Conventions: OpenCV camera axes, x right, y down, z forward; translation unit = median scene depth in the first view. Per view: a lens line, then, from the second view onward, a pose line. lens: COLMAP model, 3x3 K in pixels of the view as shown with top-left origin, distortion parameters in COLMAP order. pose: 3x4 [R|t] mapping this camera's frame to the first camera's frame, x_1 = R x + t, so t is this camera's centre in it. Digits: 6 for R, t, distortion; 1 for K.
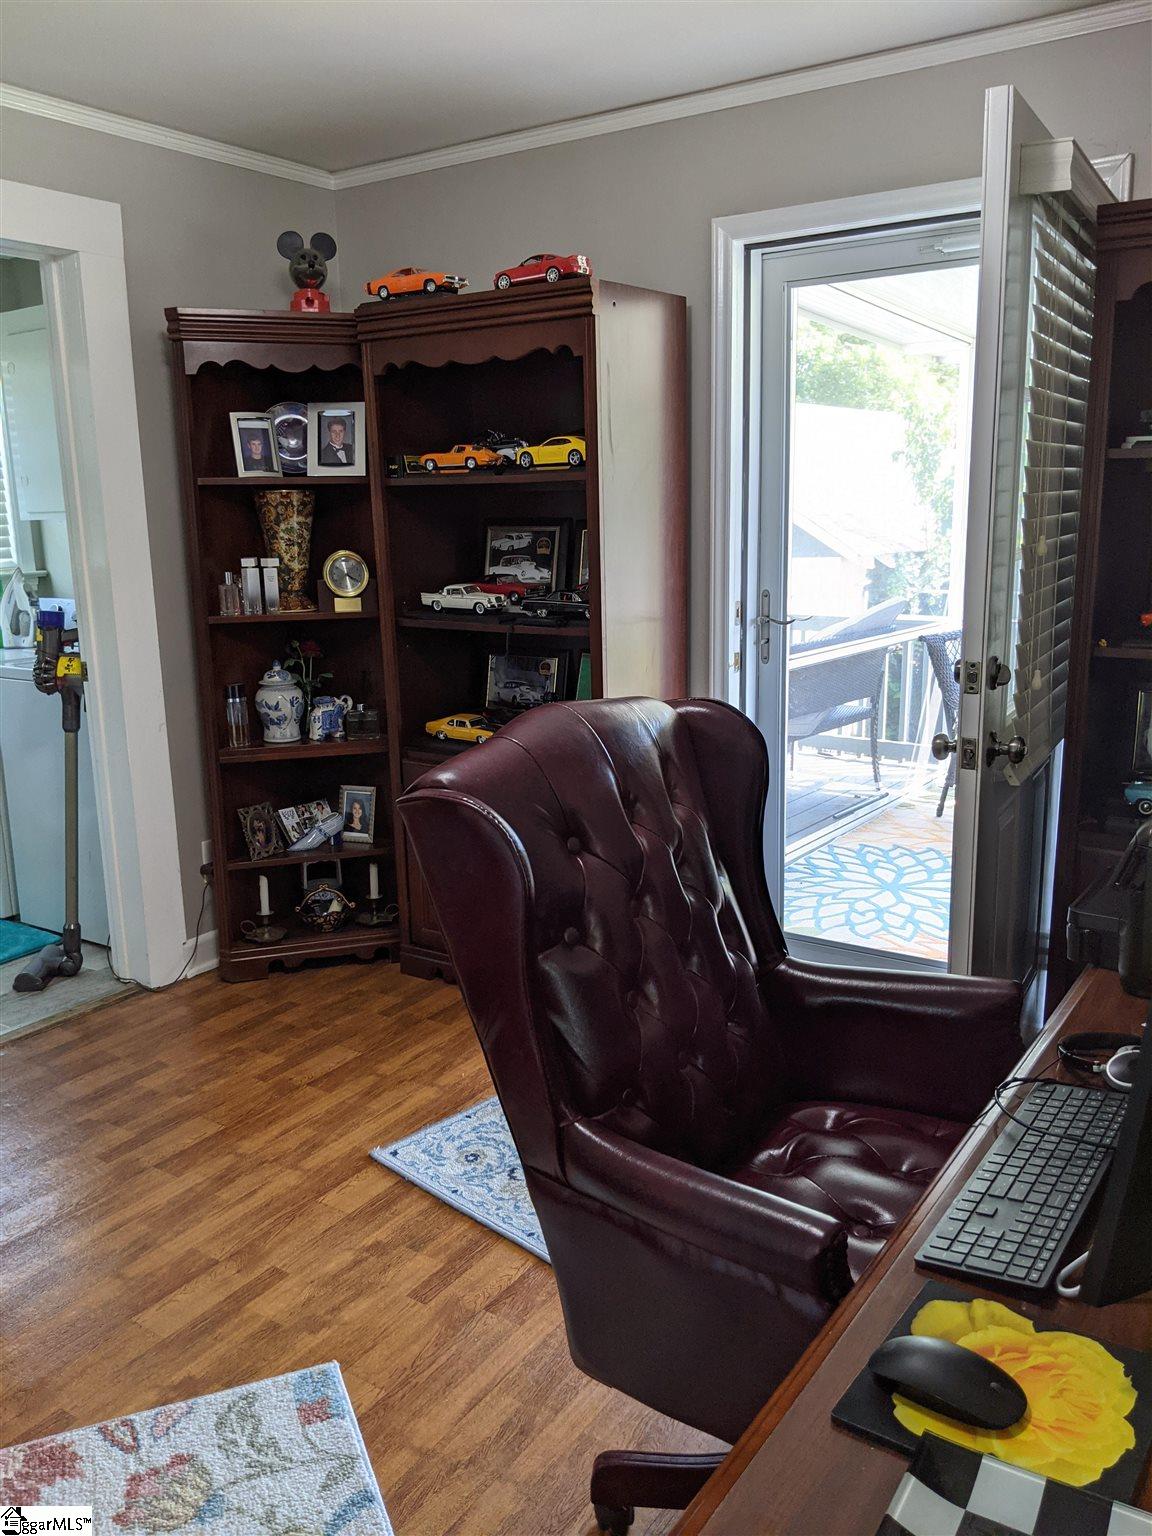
lens RADIAL K [[1227.9, 0, 555.4], [0, 1227.9, 773.5], [0, 0, 1]] dist [0.078849, -0.161435]
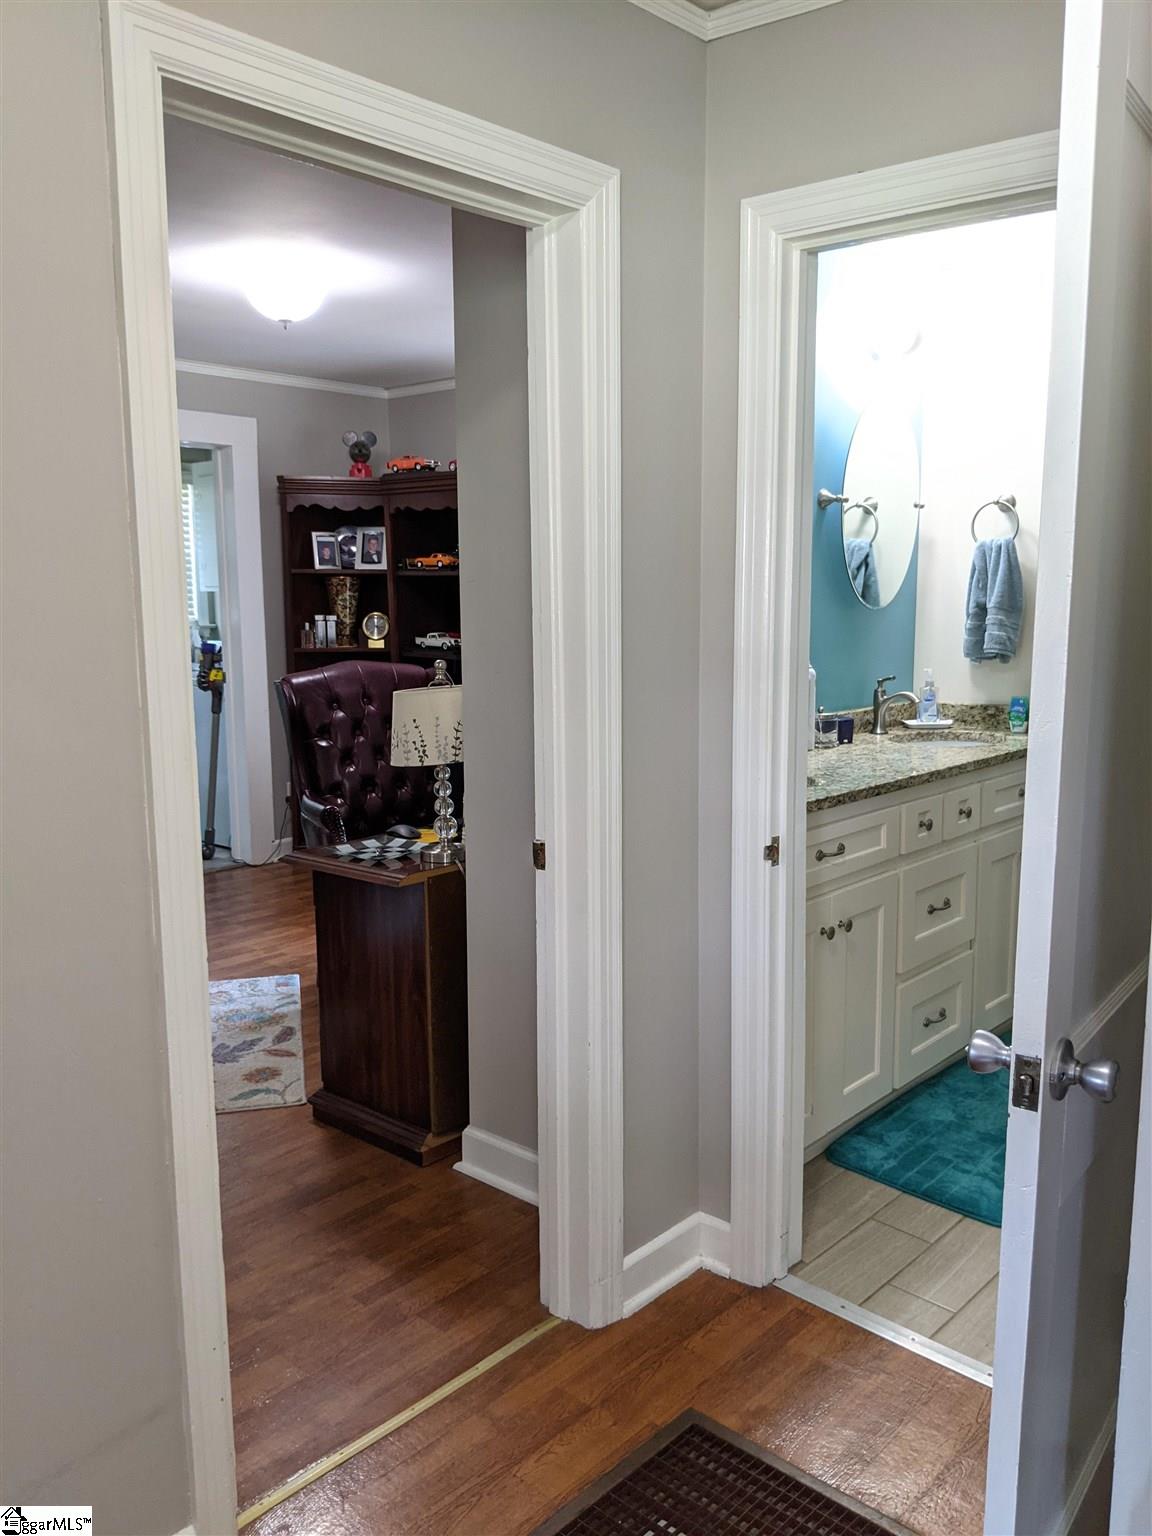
lens RADIAL K [[1227.9, 0, 555.4], [0, 1227.9, 773.5], [0, 0, 1]] dist [0.078849, -0.161435]
pose [[0.989808, 0.037654, -0.137341, 0.322353], [-0.046113, 0.997196, -0.058937, 0.132075], [0.134736, 0.064669, 0.988769, -0.642170]]
